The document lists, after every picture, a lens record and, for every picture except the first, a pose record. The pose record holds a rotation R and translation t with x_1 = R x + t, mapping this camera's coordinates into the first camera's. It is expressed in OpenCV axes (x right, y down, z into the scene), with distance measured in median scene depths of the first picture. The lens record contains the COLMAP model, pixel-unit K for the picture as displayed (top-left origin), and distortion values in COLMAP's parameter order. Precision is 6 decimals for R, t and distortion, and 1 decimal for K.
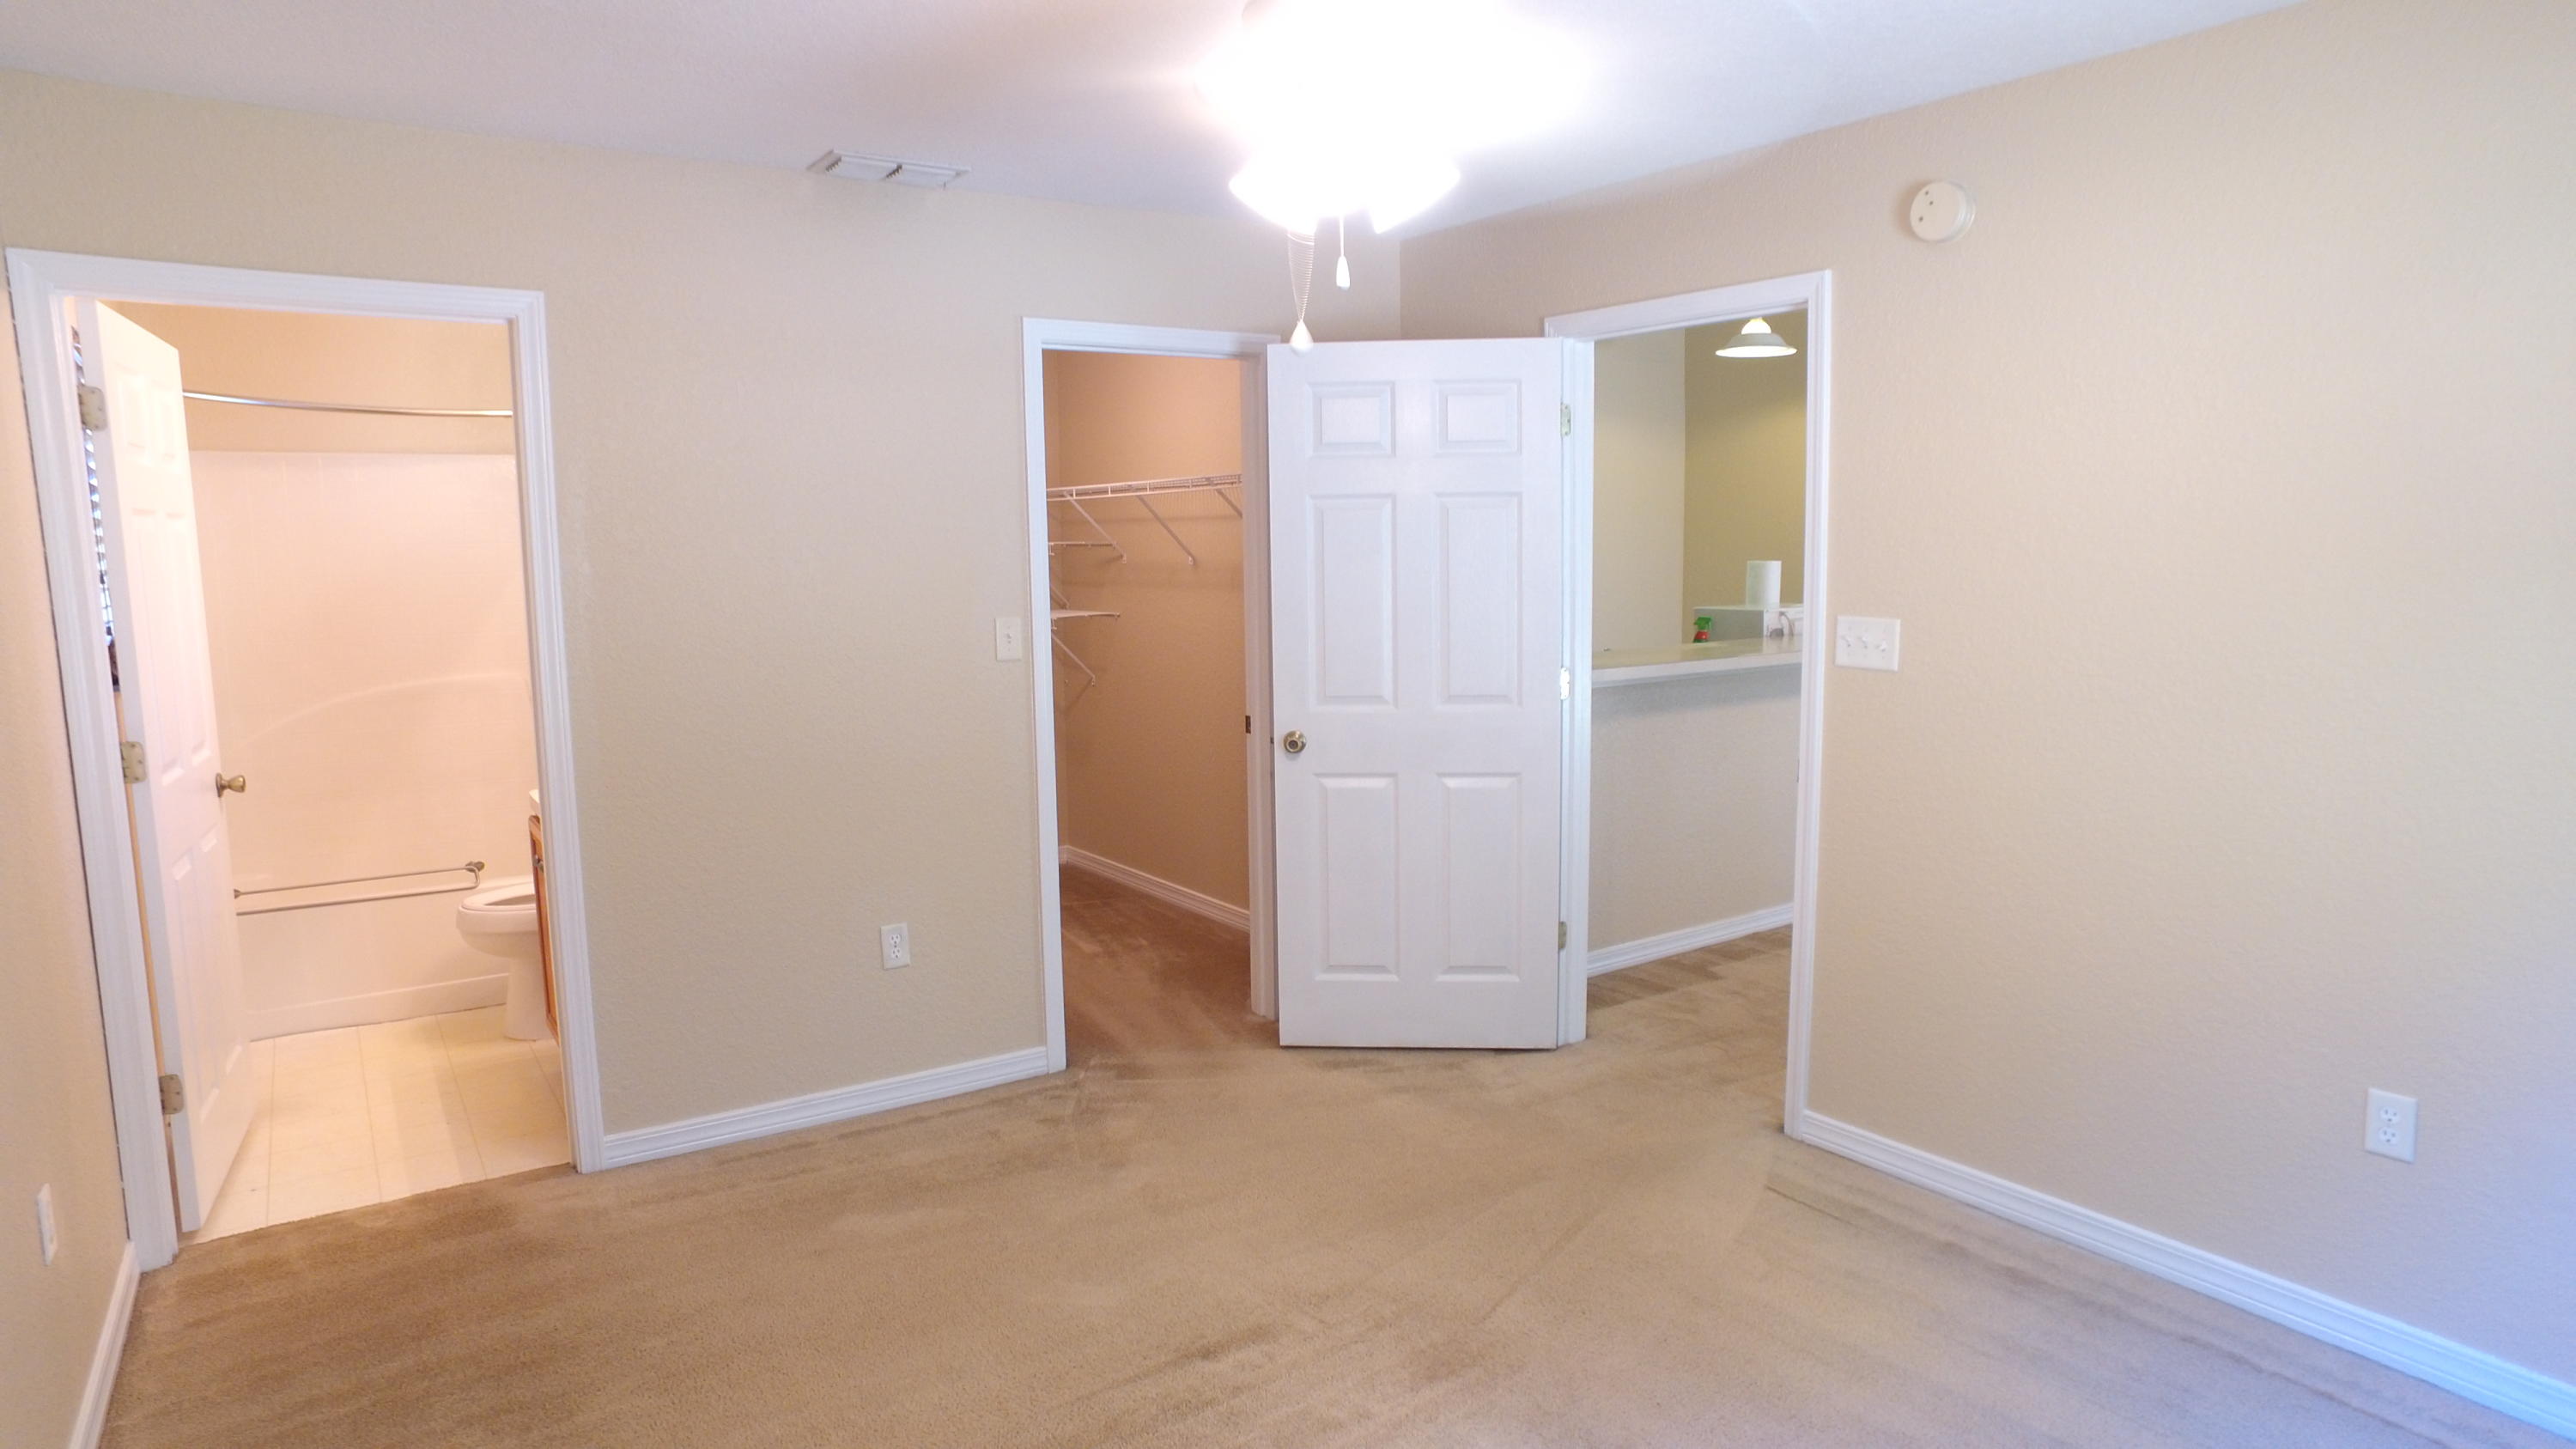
lens RADIAL K [[1471.9, 0, 1268.7], [0, 1471.9, 702.7], [0, 0, 1]] dist [-0.083180, 0.053973]
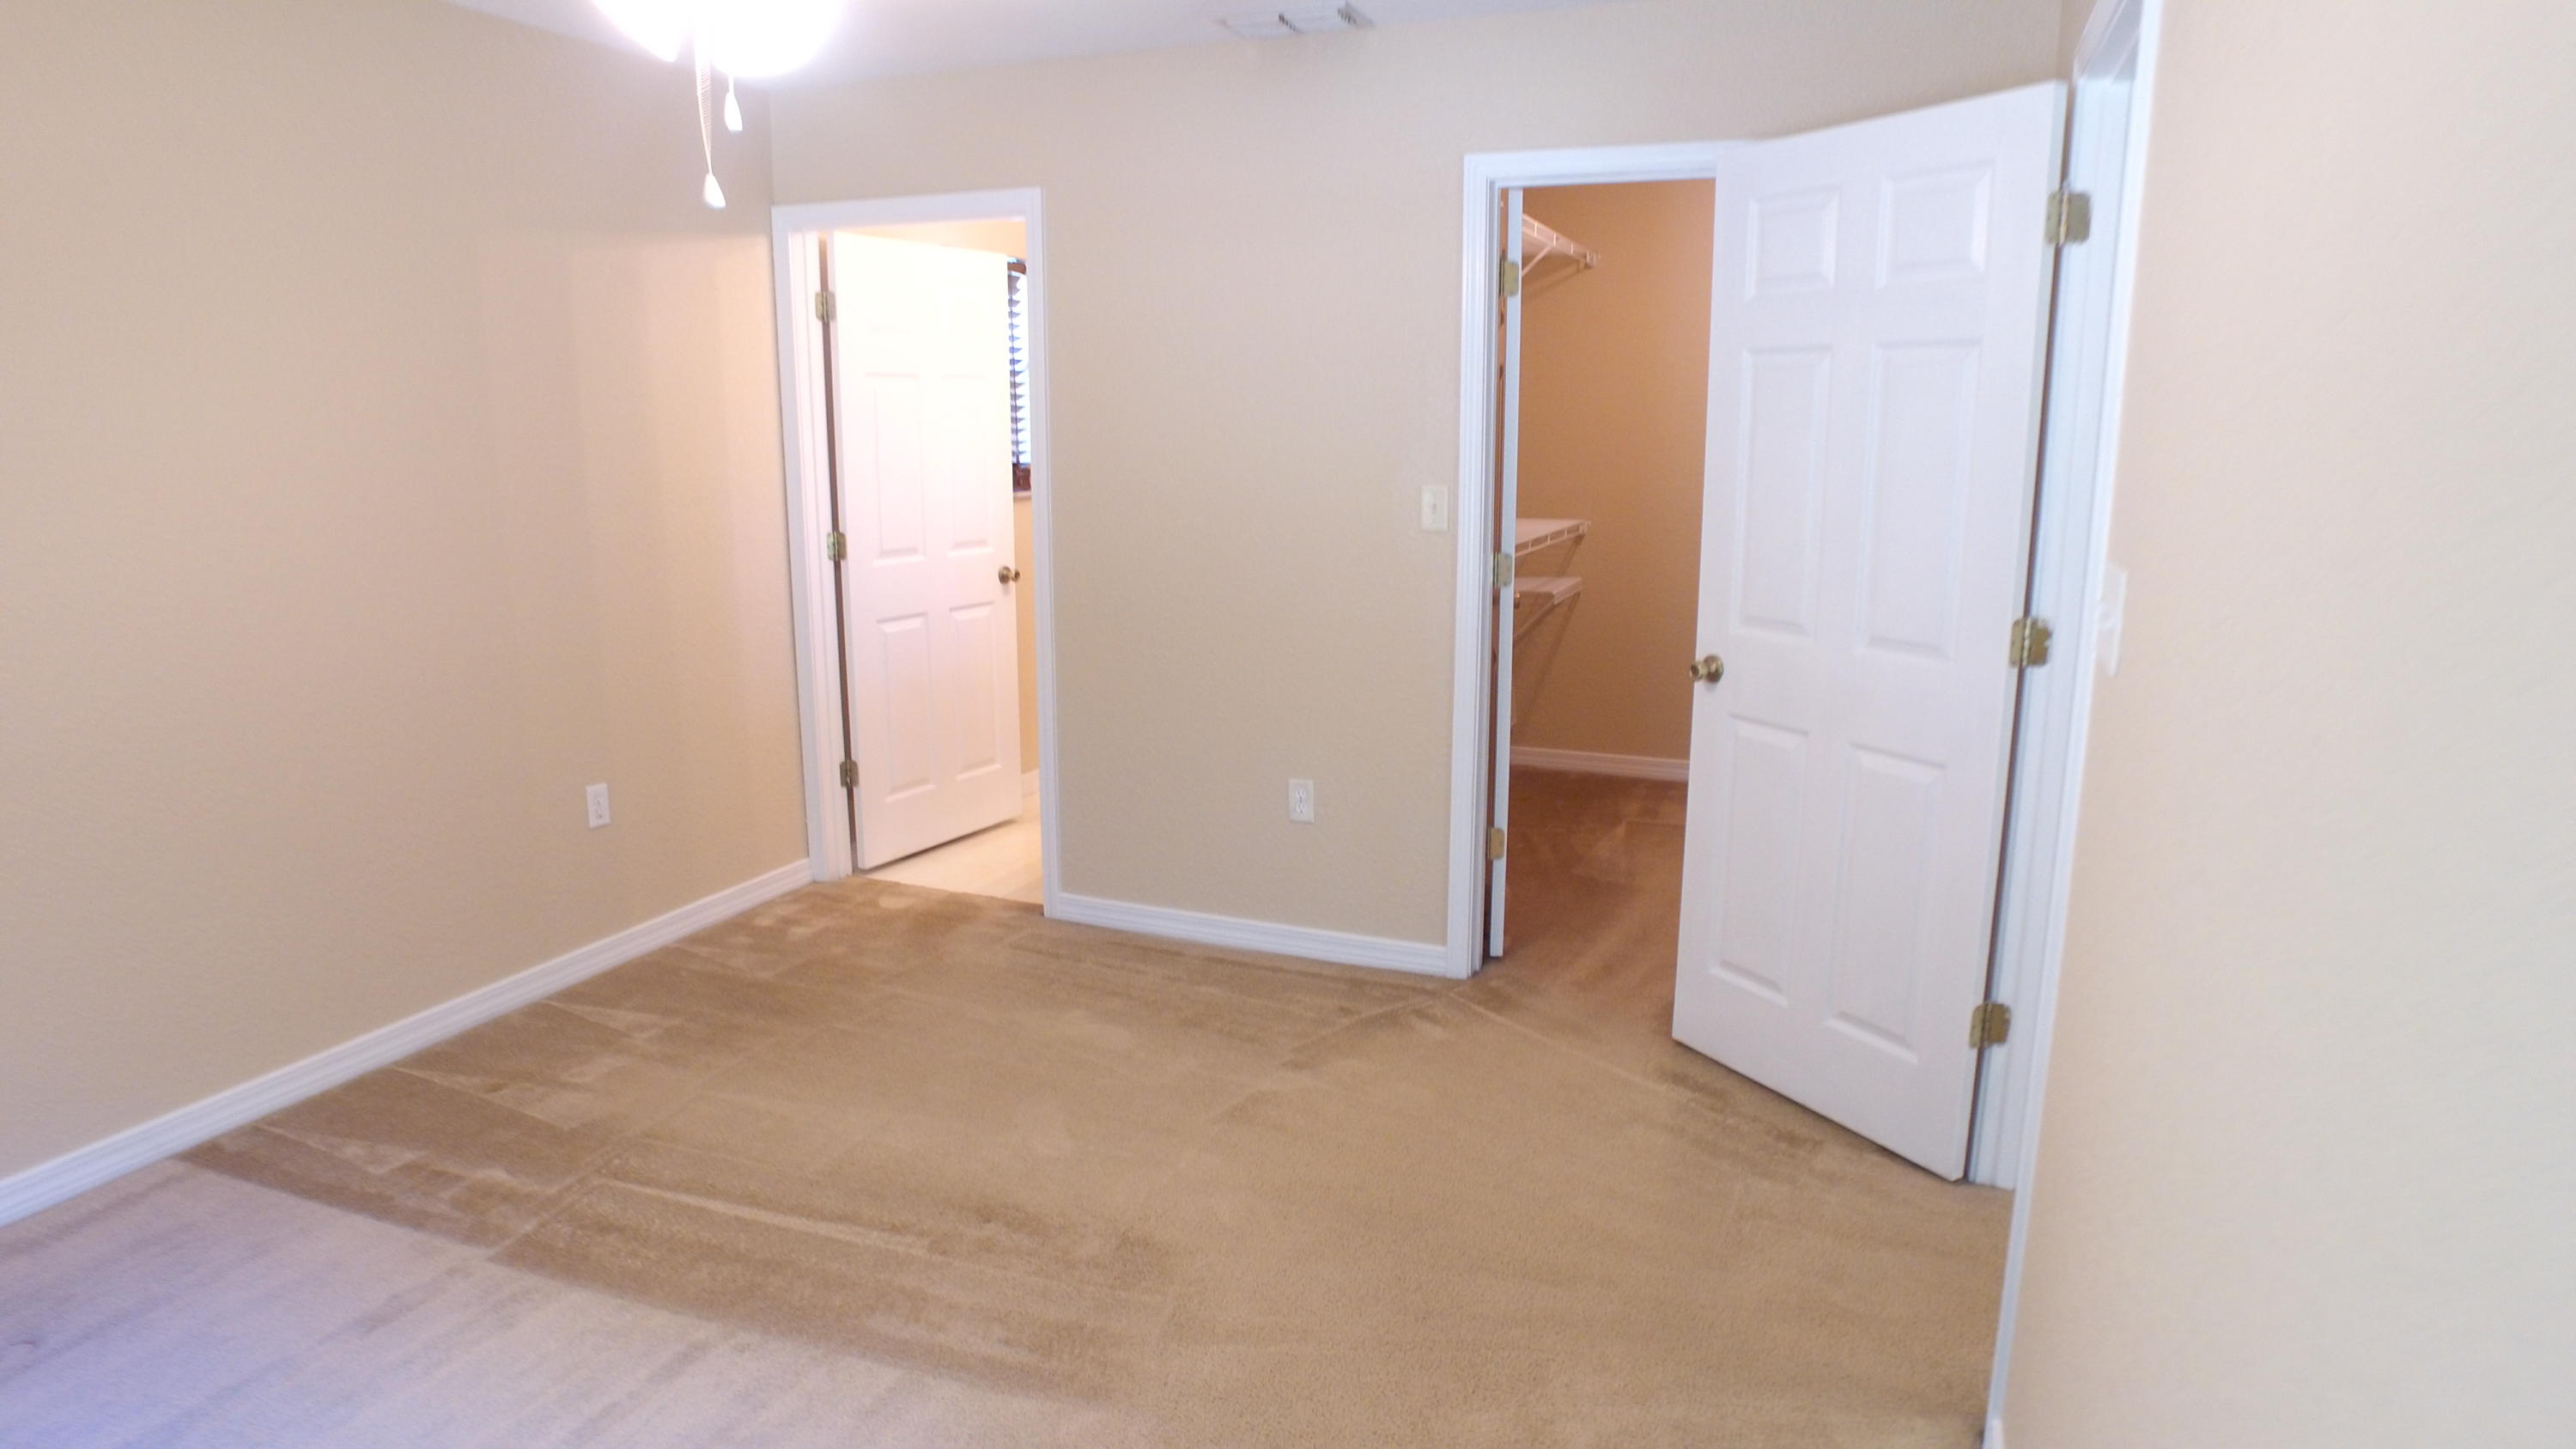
lens RADIAL K [[1471.9, 0, 1268.7], [0, 1471.9, 702.7], [0, 0, 1]] dist [-0.083180, 0.053973]
pose [[0.574712, 0.172473, -0.799975, 0.534243], [-0.101931, 0.985013, 0.139139, -0.041836], [0.811983, 0.001578, 0.583679, 0.374411]]
